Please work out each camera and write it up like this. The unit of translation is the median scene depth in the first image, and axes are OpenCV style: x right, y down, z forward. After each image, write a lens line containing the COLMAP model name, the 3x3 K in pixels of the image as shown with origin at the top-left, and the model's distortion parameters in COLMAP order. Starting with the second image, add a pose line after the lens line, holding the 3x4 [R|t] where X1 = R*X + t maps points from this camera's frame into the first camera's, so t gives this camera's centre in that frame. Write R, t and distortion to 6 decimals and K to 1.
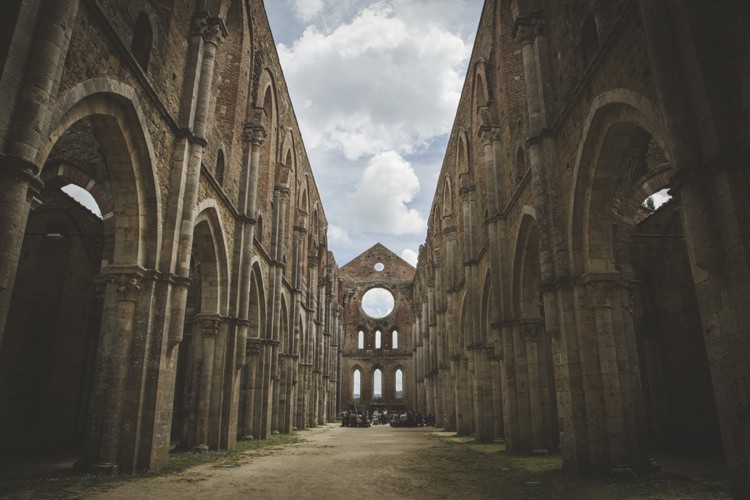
lens RADIAL K [[504.2, 0, 385.0], [0, 504.2, 262.2], [0, 0, 1]] dist [-0.136048, 0.076031]
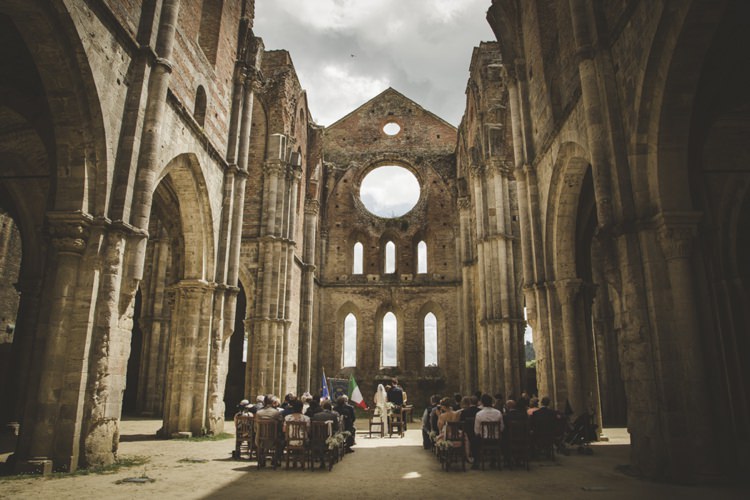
lens RADIAL K [[504.2, 0, 385.0], [0, 504.2, 262.2], [0, 0, 1]] dist [-0.136048, 0.076031]
pose [[0.999713, -0.004300, -0.023554, -0.006776], [0.005187, 0.999273, 0.037763, 0.138288], [0.023375, -0.037874, 0.999009, 0.466479]]
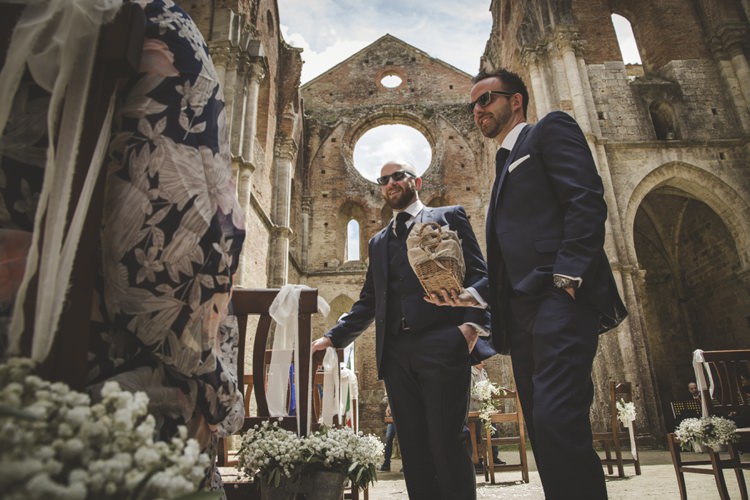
lens RADIAL K [[504.2, 0, 385.0], [0, 504.2, 262.2], [0, 0, 1]] dist [-0.136048, 0.076031]
pose [[0.999257, -0.037880, -0.007057, -0.020453], [0.037496, 0.998126, -0.048353, 0.191205], [0.008875, 0.048052, 0.998805, 0.602729]]
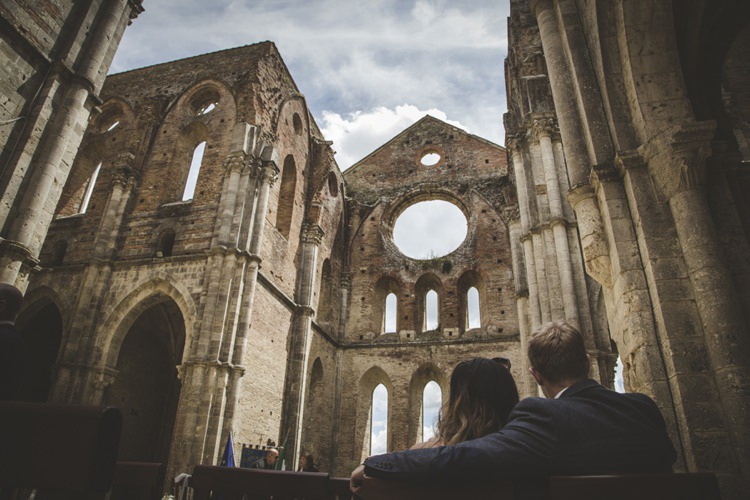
lens RADIAL K [[504.2, 0, 385.0], [0, 504.2, 262.2], [0, 0, 1]] dist [-0.136048, 0.076031]
pose [[0.978448, -0.069327, -0.194506, 0.031080], [0.035366, 0.984300, -0.172923, 0.184180], [0.203441, 0.162318, 0.965539, 0.588922]]
